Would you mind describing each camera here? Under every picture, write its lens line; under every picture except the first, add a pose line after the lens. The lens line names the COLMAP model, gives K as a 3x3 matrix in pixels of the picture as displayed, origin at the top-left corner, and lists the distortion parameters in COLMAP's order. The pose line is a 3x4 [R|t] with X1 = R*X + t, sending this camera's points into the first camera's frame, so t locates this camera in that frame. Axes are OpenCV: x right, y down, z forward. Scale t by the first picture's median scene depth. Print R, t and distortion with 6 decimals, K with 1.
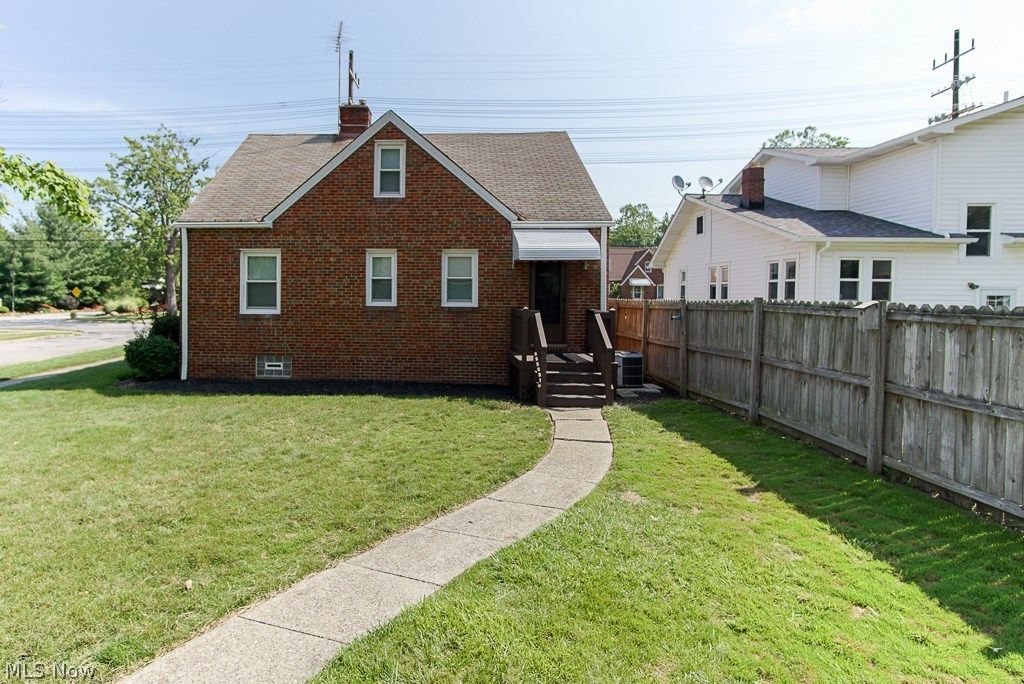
lens RADIAL K [[590.2, 0, 399.7], [0, 590.2, 312.7], [0, 0, 1]] dist [0.000263, 0.000797]
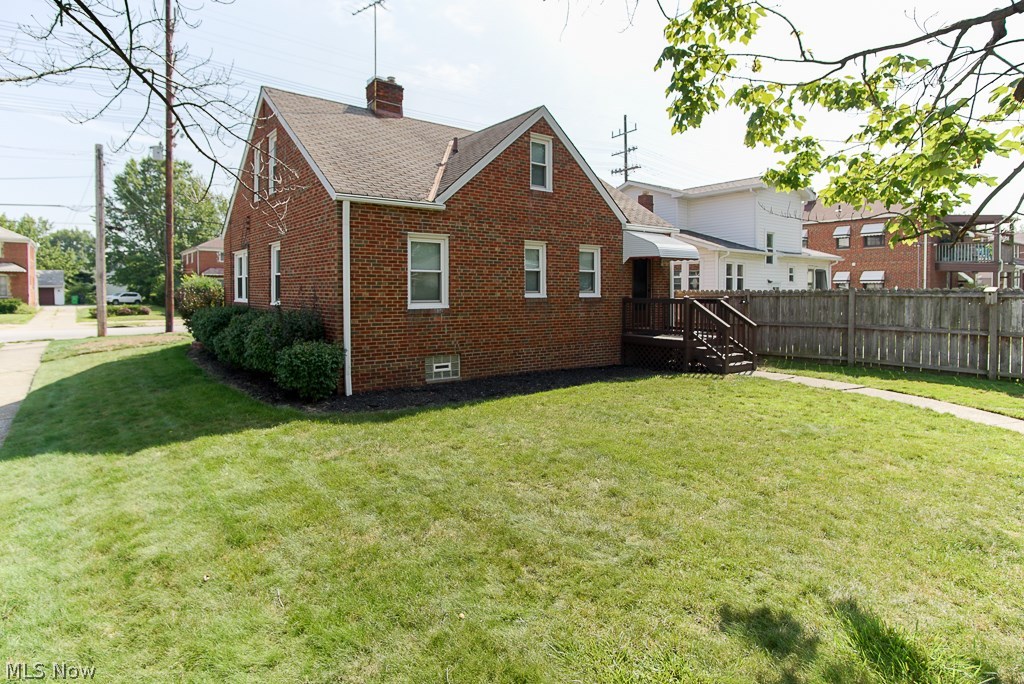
lens RADIAL K [[555.2, 0, 507.8], [0, 555.2, 305.0], [0, 0, 1]] dist [-0.000786, -0.000331]
pose [[0.765576, -0.021860, 0.642974, -0.677670], [0.024173, 0.999694, 0.005206, -0.004766], [-0.642891, 0.011557, 0.765870, 0.303031]]
